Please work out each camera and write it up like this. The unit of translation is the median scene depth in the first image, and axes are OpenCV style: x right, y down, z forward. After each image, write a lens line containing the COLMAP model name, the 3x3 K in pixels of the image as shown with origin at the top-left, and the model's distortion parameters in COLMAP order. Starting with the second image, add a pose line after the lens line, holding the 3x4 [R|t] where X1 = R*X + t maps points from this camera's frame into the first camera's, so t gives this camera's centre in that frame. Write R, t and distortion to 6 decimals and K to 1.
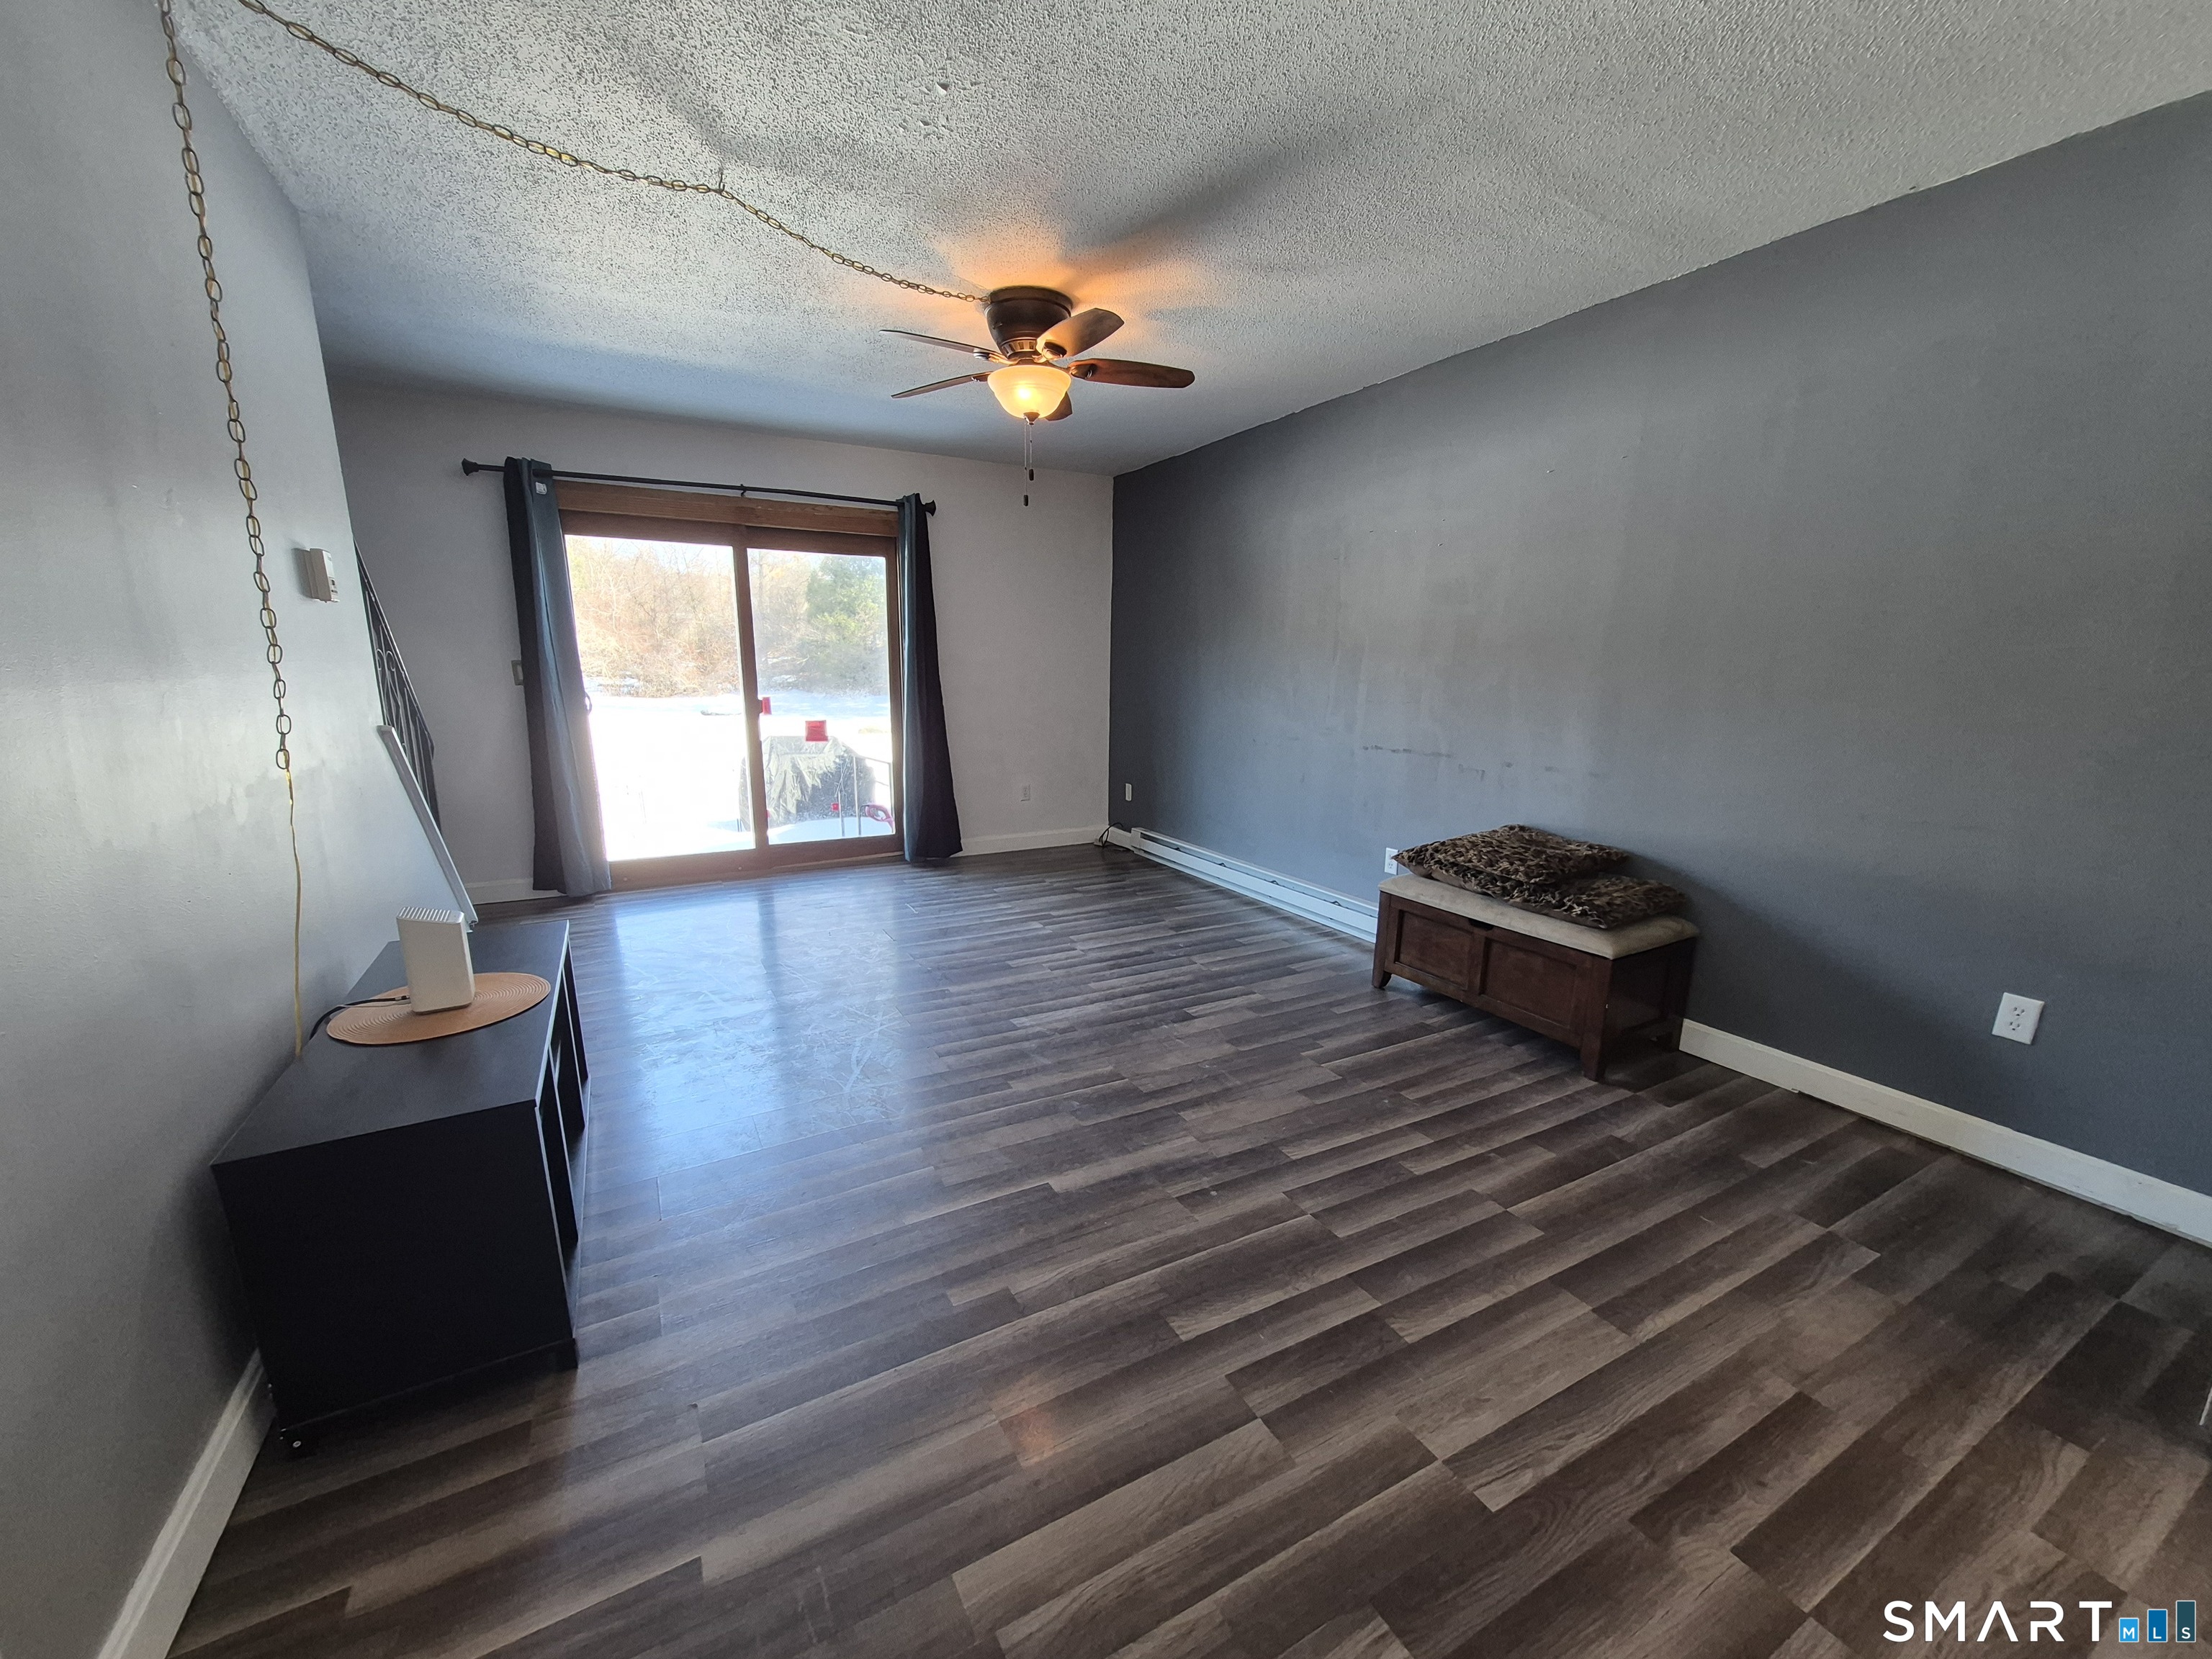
lens RADIAL K [[866.3, 0, 1092.8], [0, 866.3, 836.0], [0, 0, 1]] dist [0.008338, -0.003395]
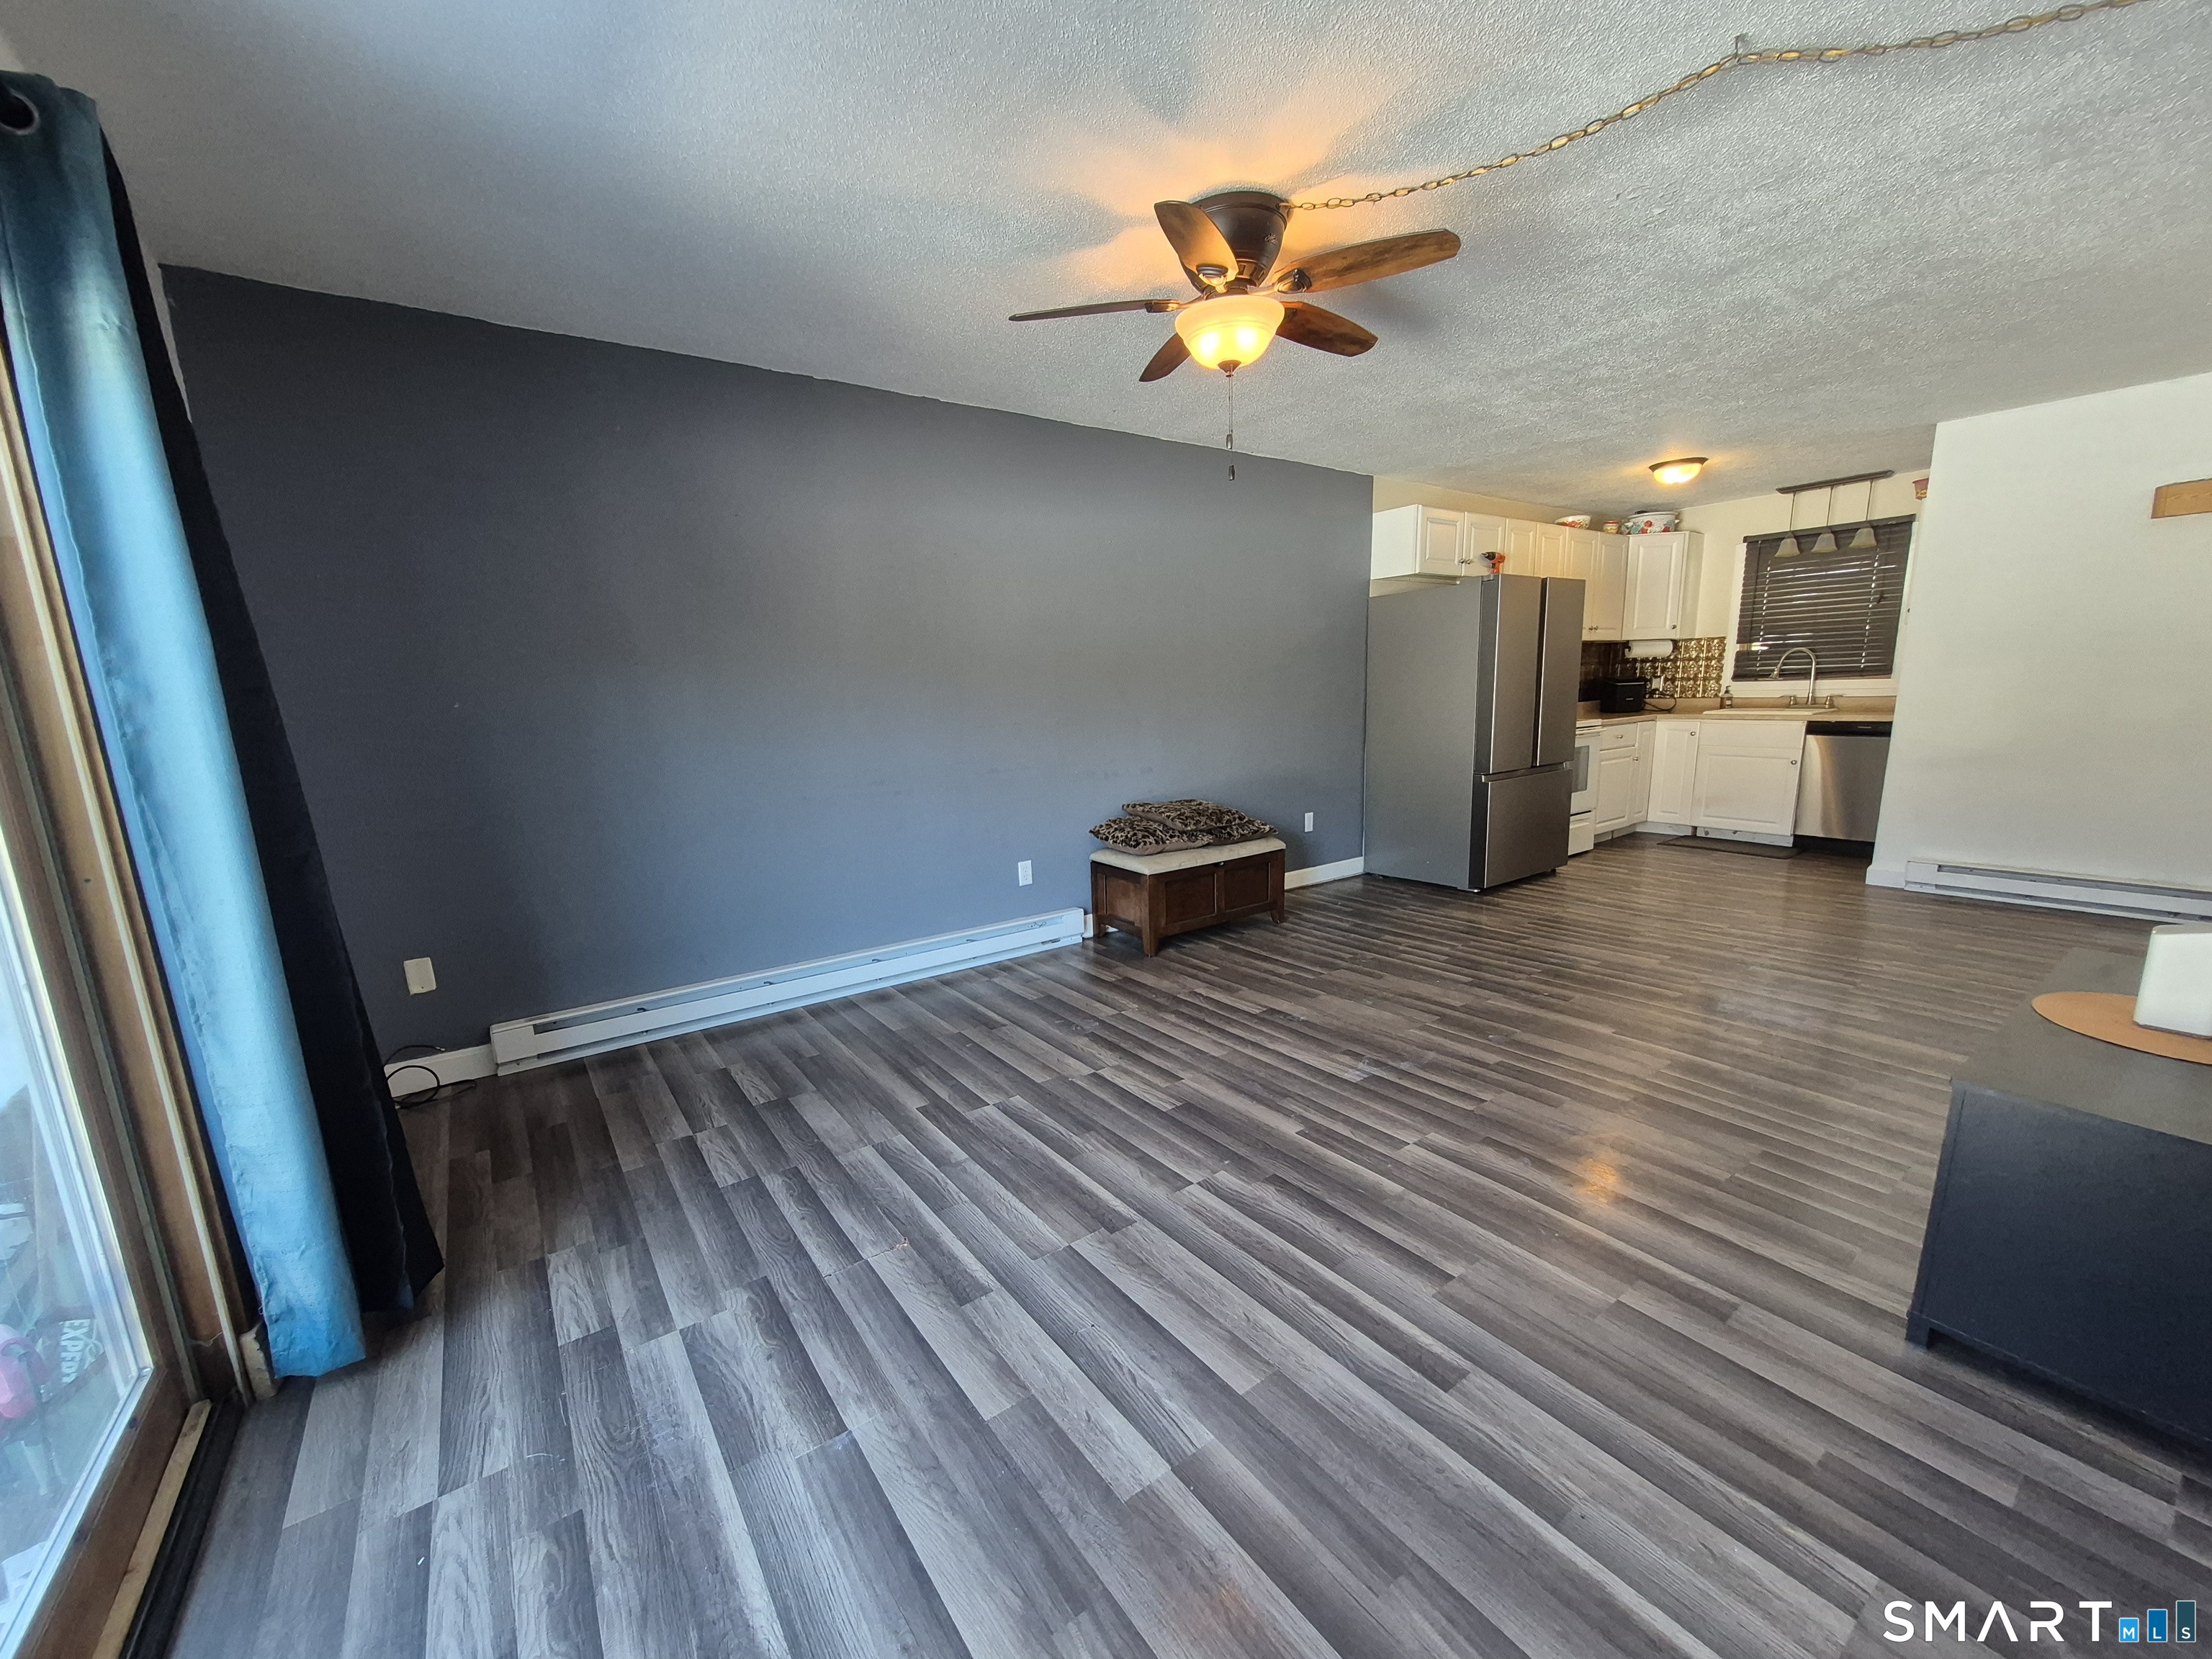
lens RADIAL K [[866.3, 0, 1089.0], [0, 866.3, 853.5], [0, 0, 1]] dist [0.008338, -0.003395]
pose [[-0.122375, -0.180696, 0.975896, -0.823018], [0.227950, 0.951883, 0.204834, -0.228778], [-0.965952, 0.247522, -0.075297, 1.210107]]
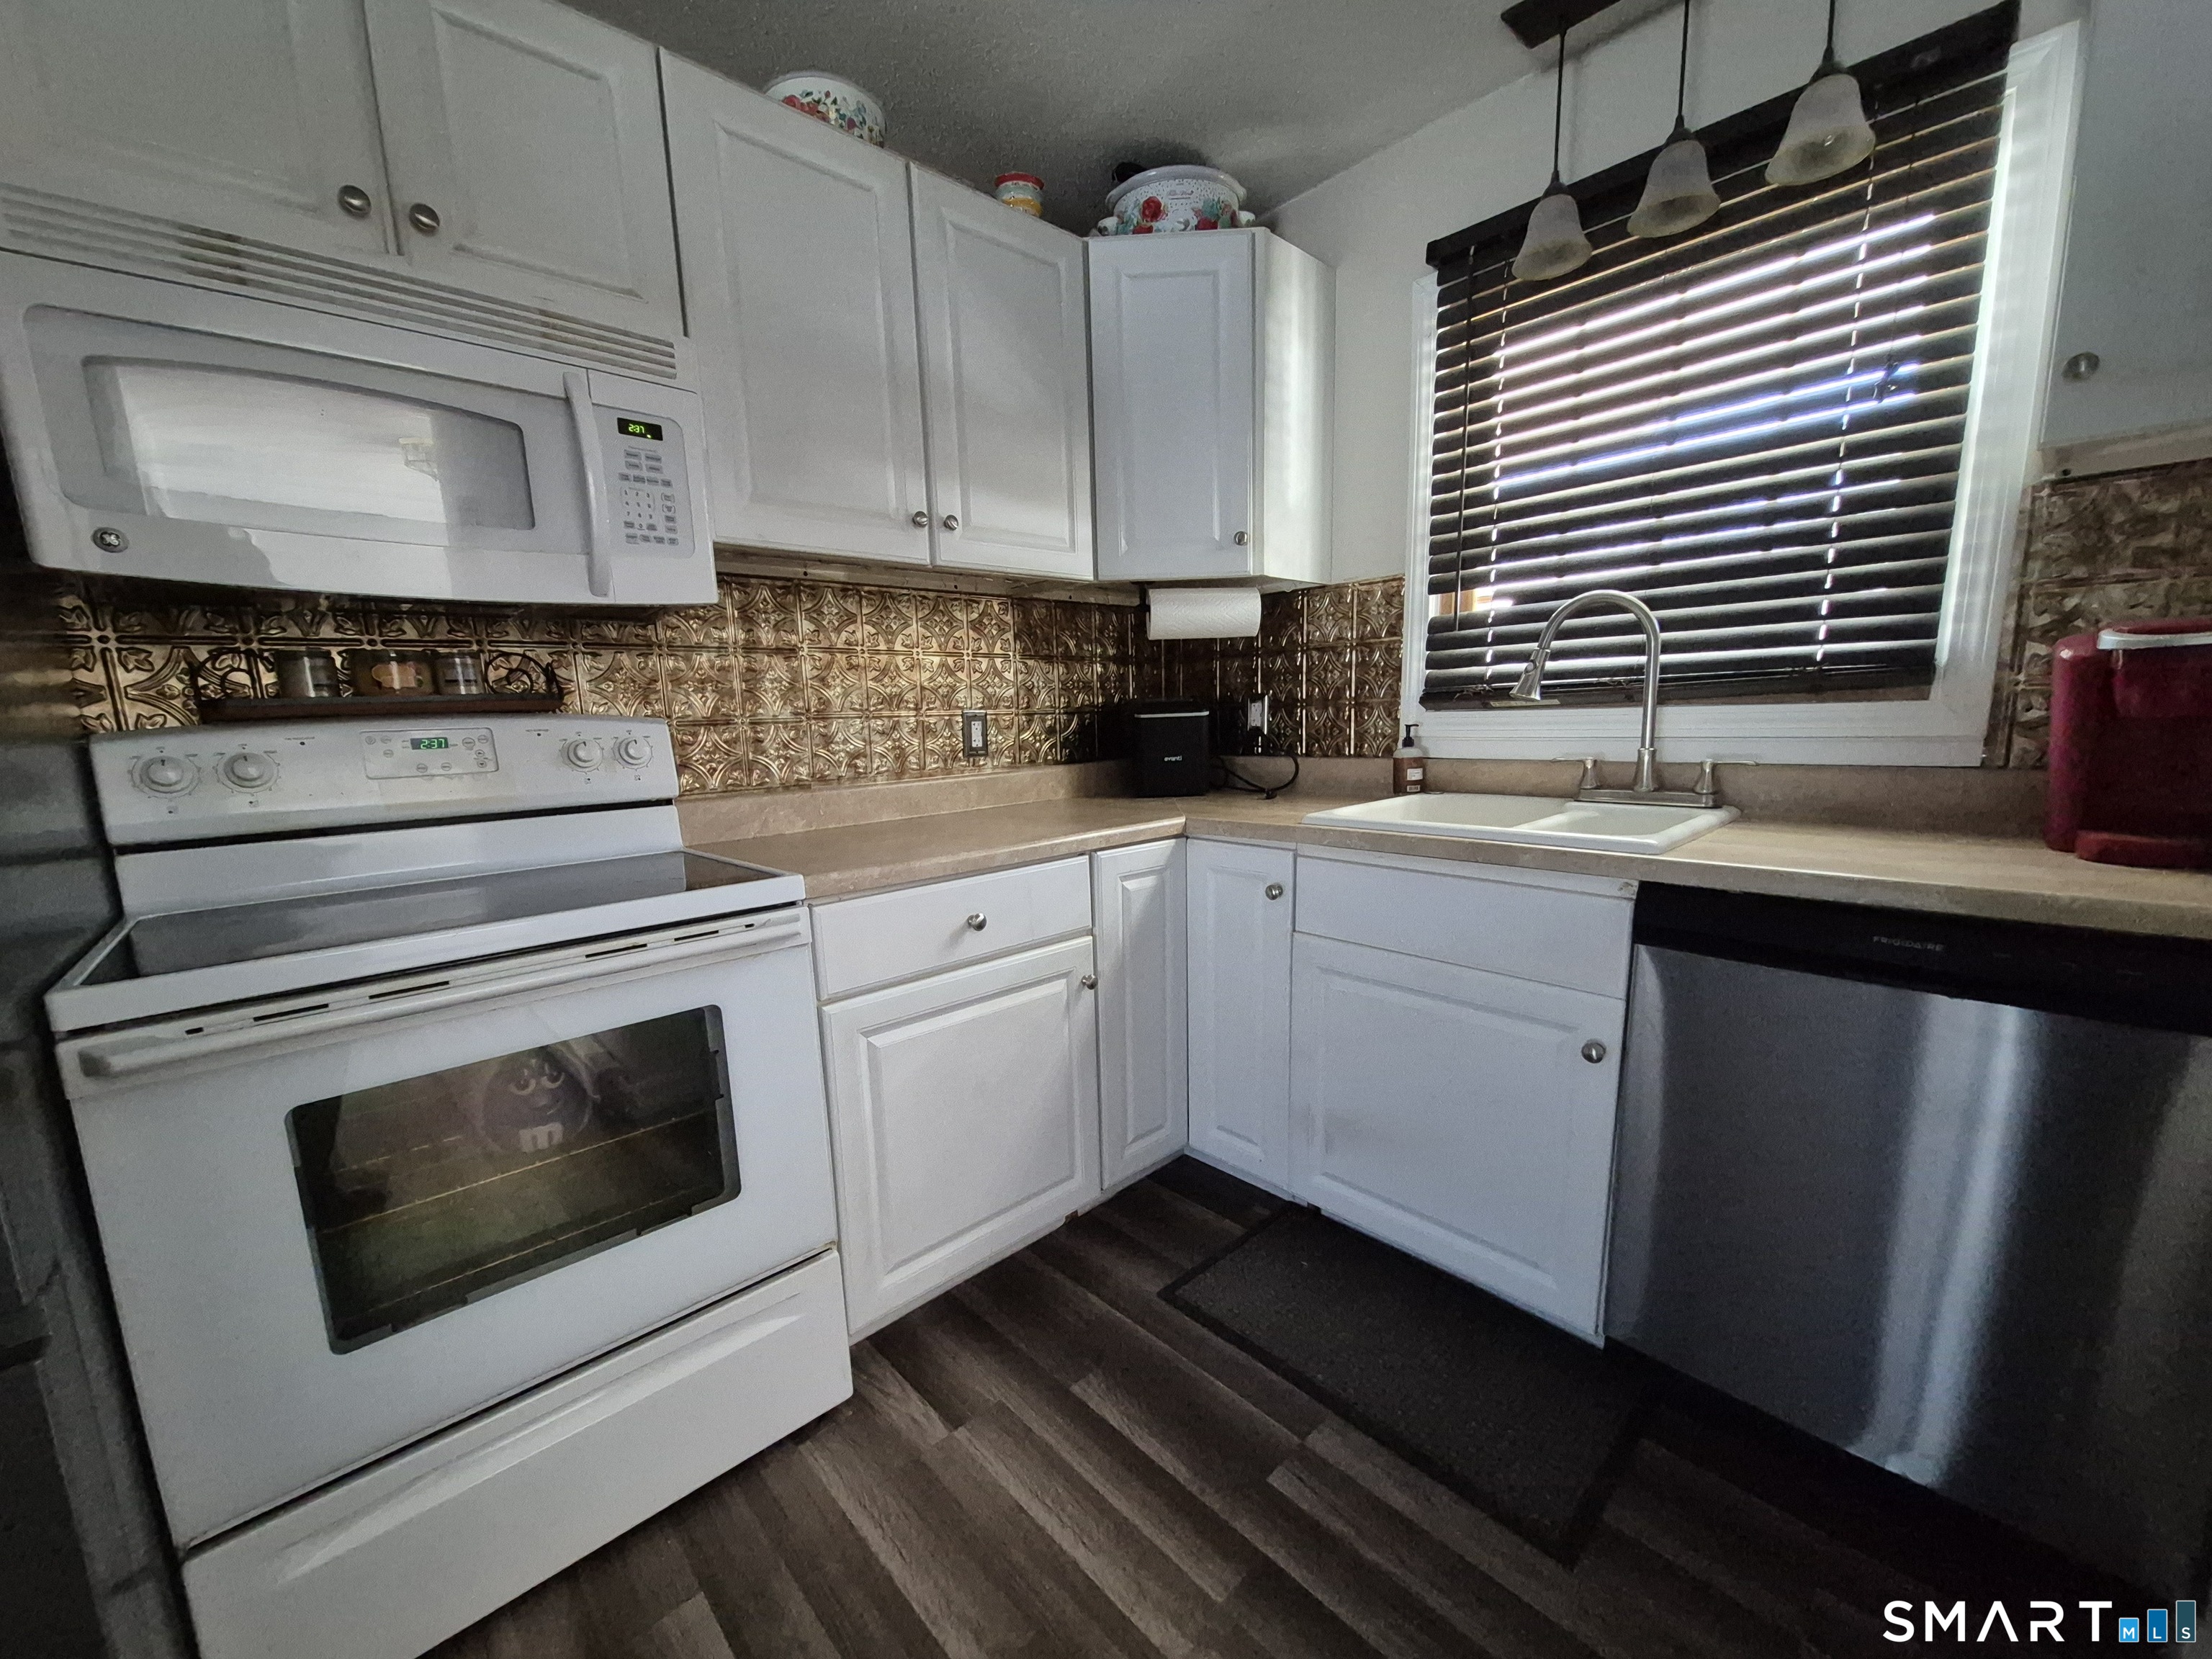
lens RADIAL K [[866.3, 0, 1095.9], [0, 866.3, 851.2], [0, 0, 1]] dist [0.008338, -0.003395]
pose [[-0.246285, -0.145483, 0.958216, 0.434576], [0.217880, 0.955053, 0.201003, 0.056701], [-0.944390, 0.258280, -0.203517, -0.068989]]
